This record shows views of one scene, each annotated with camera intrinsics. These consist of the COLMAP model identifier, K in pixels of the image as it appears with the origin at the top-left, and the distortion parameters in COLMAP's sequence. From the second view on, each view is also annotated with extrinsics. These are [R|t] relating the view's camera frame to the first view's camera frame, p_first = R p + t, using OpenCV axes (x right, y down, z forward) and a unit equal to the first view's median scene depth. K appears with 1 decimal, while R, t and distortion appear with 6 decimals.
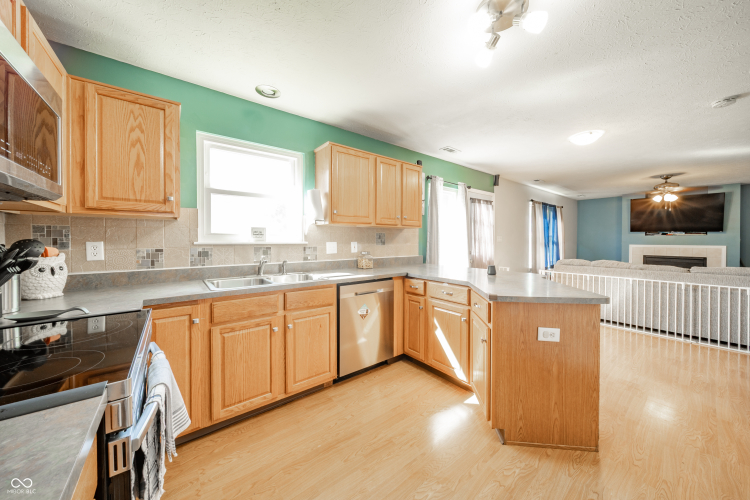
lens RADIAL K [[262.3, 0, 374.1], [0, 262.3, 240.7], [0, 0, 1]] dist [0.001154, -0.001382]
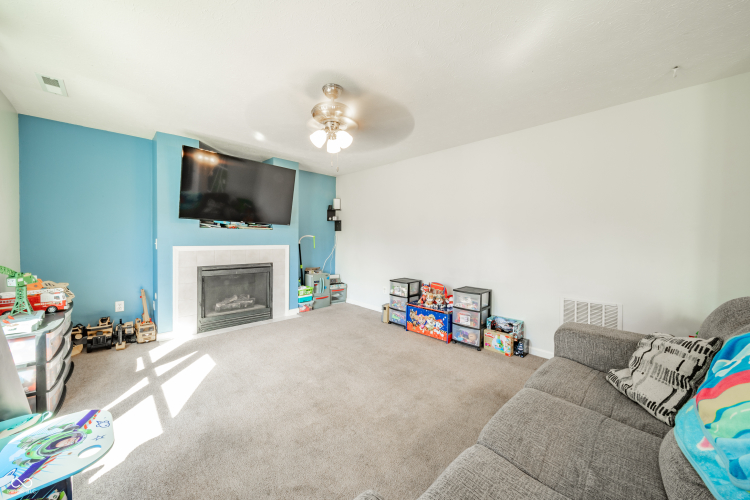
lens RADIAL K [[262.3, 0, 364.3], [0, 262.3, 242.9], [0, 0, 1]] dist [0.001154, -0.001382]
pose [[-0.088091, -0.018424, 0.995942, 1.280676], [-0.005094, 0.999824, 0.018045, -0.002937], [-0.996099, -0.003483, -0.088169, 1.913389]]
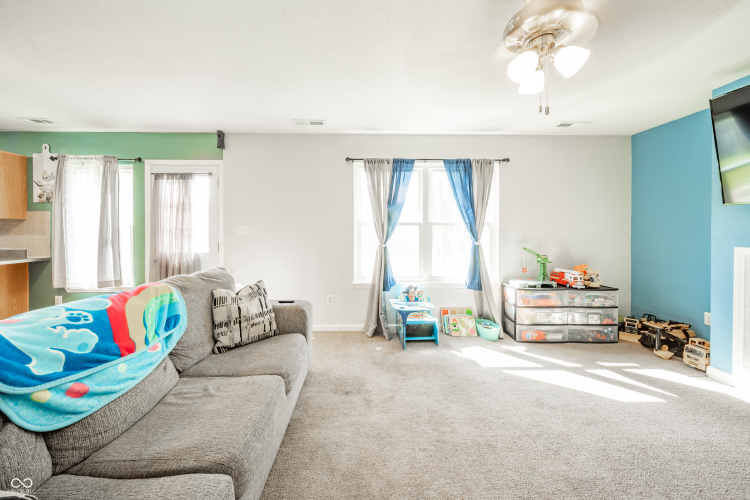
lens RADIAL K [[262.3, 0, 359.8], [0, 262.3, 233.5], [0, 0, 1]] dist [0.001154, -0.001382]
pose [[0.799225, 0.003108, -0.601024, 2.188227], [-0.003917, 0.999992, -0.000037, 0.001819], [0.601019, 0.002383, 0.799231, 1.313652]]
